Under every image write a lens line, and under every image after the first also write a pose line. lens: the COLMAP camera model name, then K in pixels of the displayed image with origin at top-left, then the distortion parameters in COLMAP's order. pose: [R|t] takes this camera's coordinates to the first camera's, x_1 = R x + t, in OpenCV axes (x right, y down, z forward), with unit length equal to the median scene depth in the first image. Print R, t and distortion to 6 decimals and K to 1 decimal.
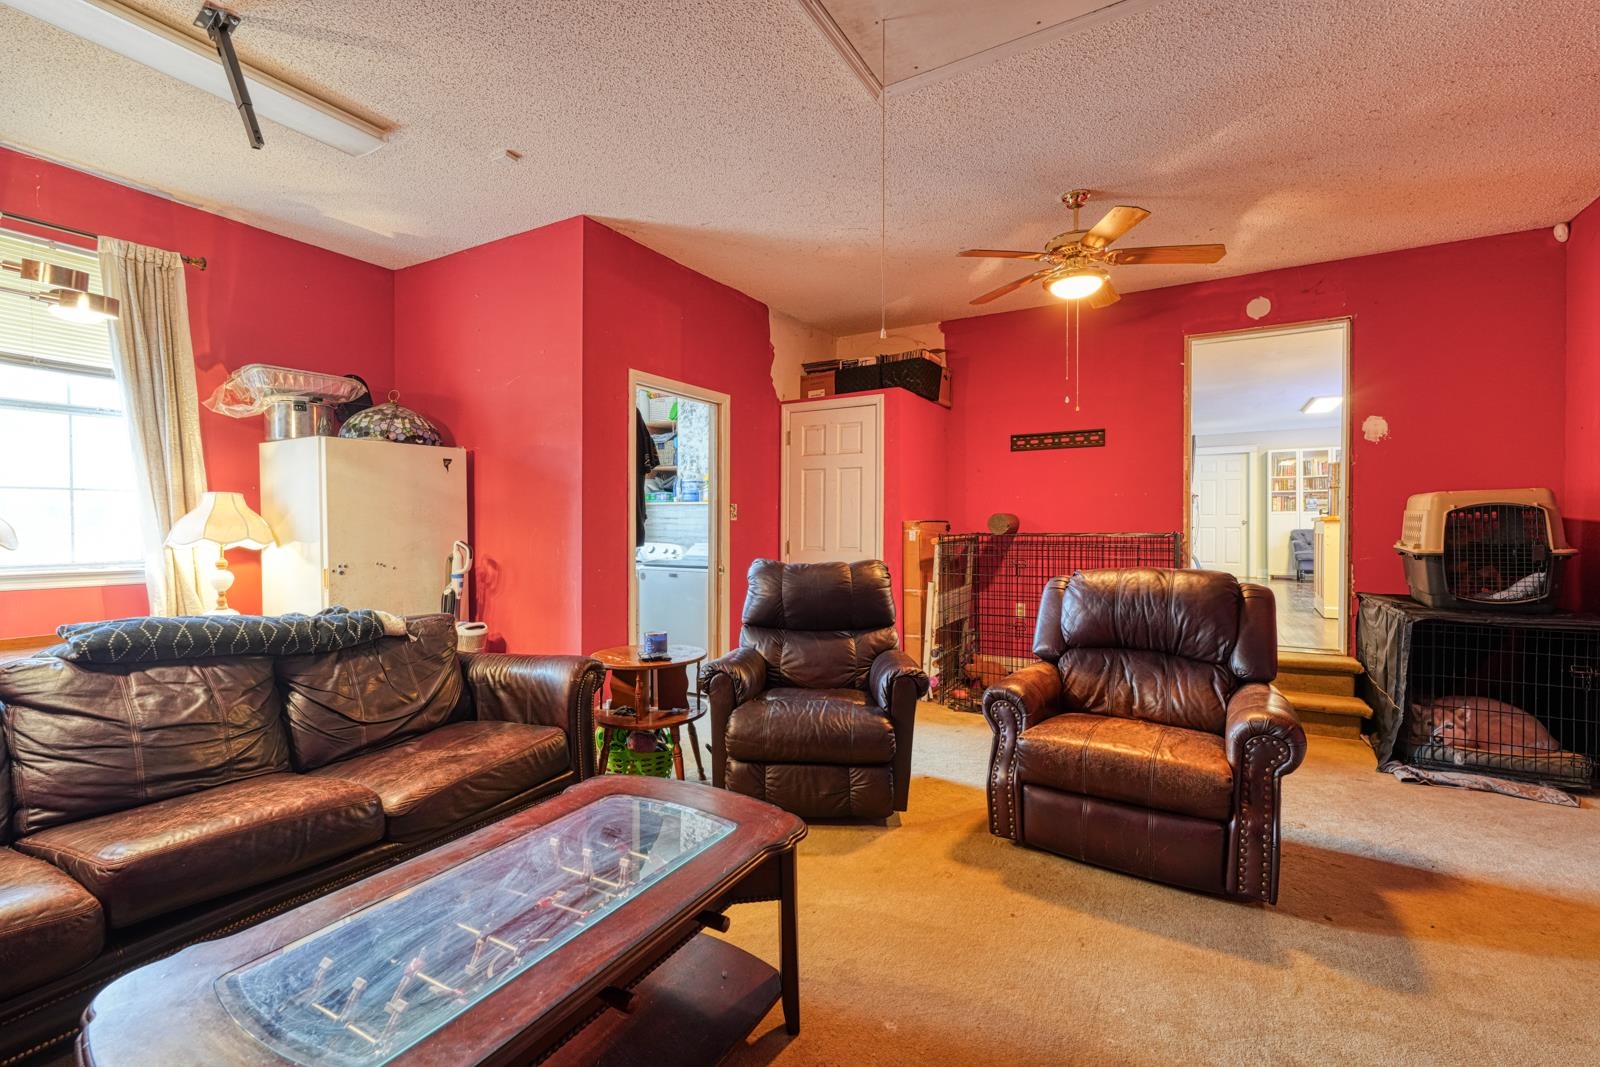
lens RADIAL K [[697.0, 0, 803.3], [0, 697.0, 534.2], [0, 0, 1]] dist [0.001887, 0.000394]
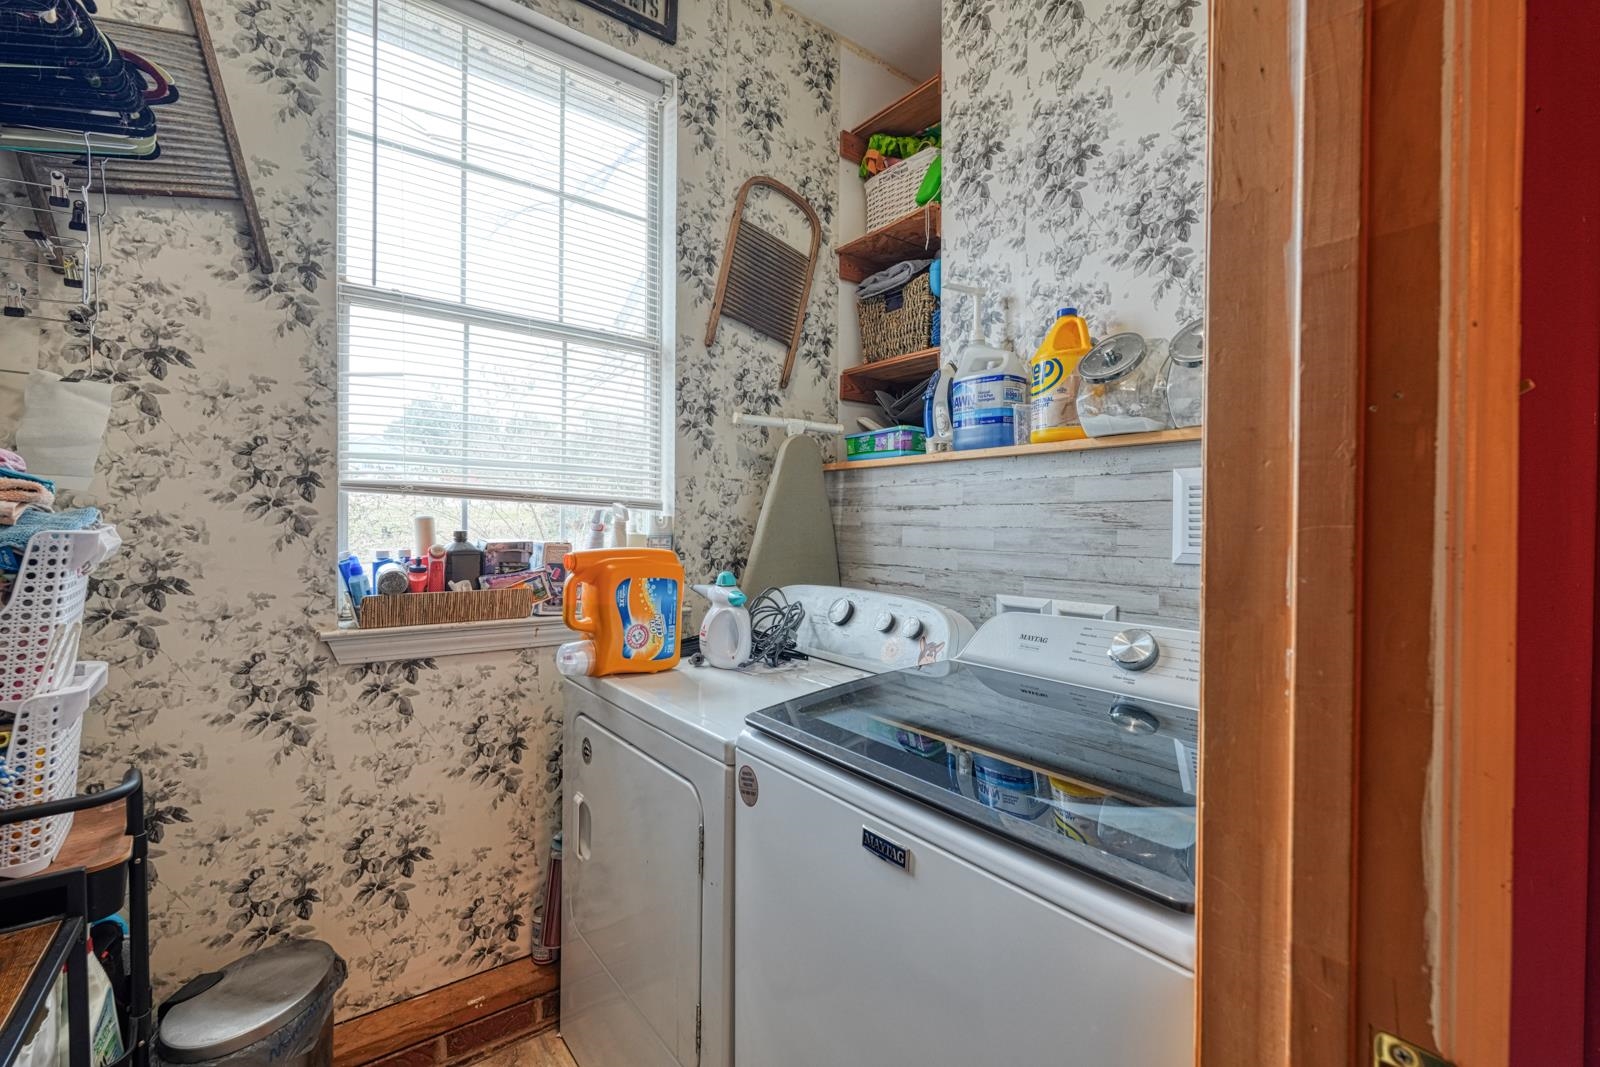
lens RADIAL K [[697.0, 0, 803.3], [0, 697.0, 534.2], [0, 0, 1]] dist [0.001887, 0.000394]
pose [[0.925857, 0.011403, -0.377702, -0.117921], [-0.011284, 0.999933, 0.002529, -0.011154], [0.377706, 0.001920, 0.925924, 0.688312]]
